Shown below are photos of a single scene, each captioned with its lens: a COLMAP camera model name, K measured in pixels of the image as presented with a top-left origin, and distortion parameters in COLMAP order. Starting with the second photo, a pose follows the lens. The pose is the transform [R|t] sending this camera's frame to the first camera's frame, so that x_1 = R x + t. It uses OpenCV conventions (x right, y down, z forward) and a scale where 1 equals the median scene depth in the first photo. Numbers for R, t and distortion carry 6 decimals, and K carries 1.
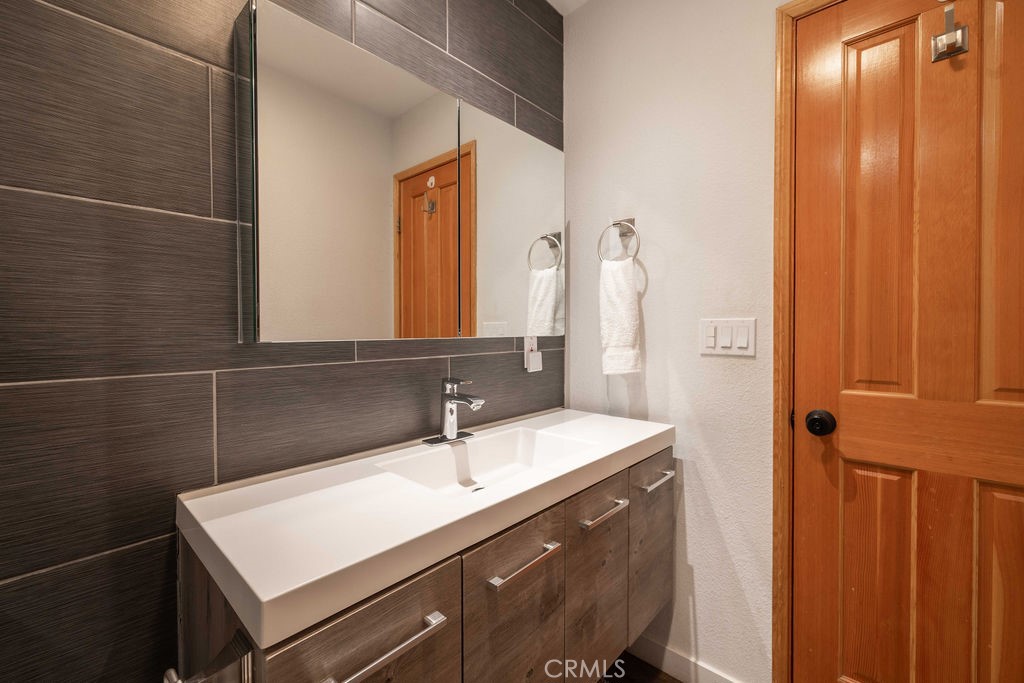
lens RADIAL K [[425.9, 0, 521.4], [0, 425.9, 338.6], [0, 0, 1]] dist [0.002684, 0.000263]
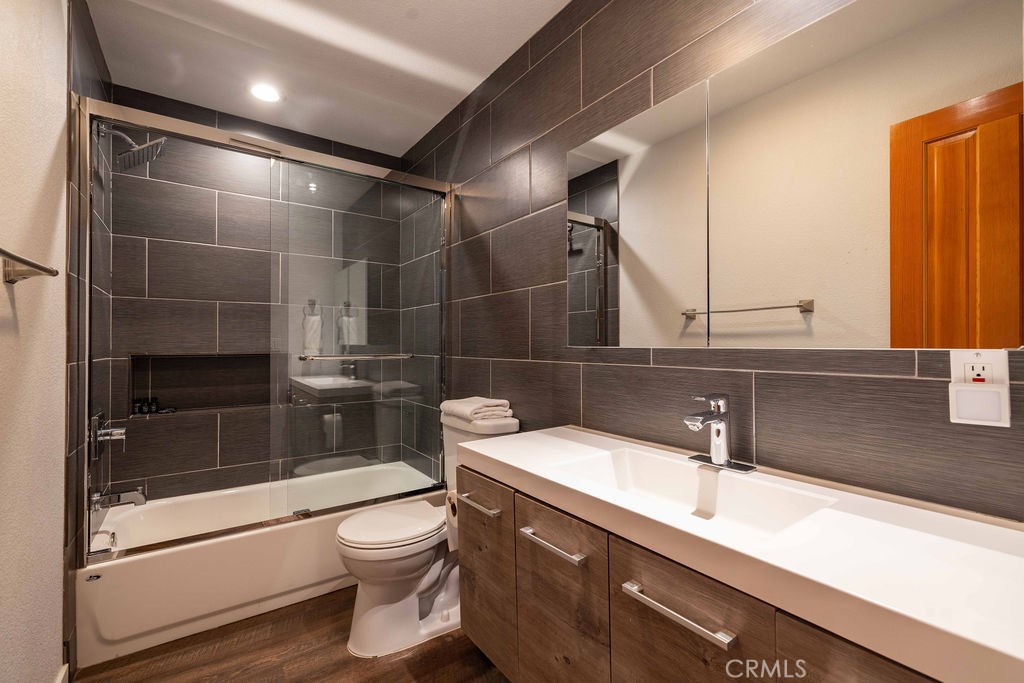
lens RADIAL K [[434.6, 0, 508.2], [0, 434.6, 339.4], [0, 0, 1]] dist [0.001074, 0.000049]
pose [[-0.219720, -0.006305, -0.975543, 0.976744], [-0.014530, 0.999889, -0.003190, -0.012498], [0.975455, 0.013474, -0.219787, 0.944887]]
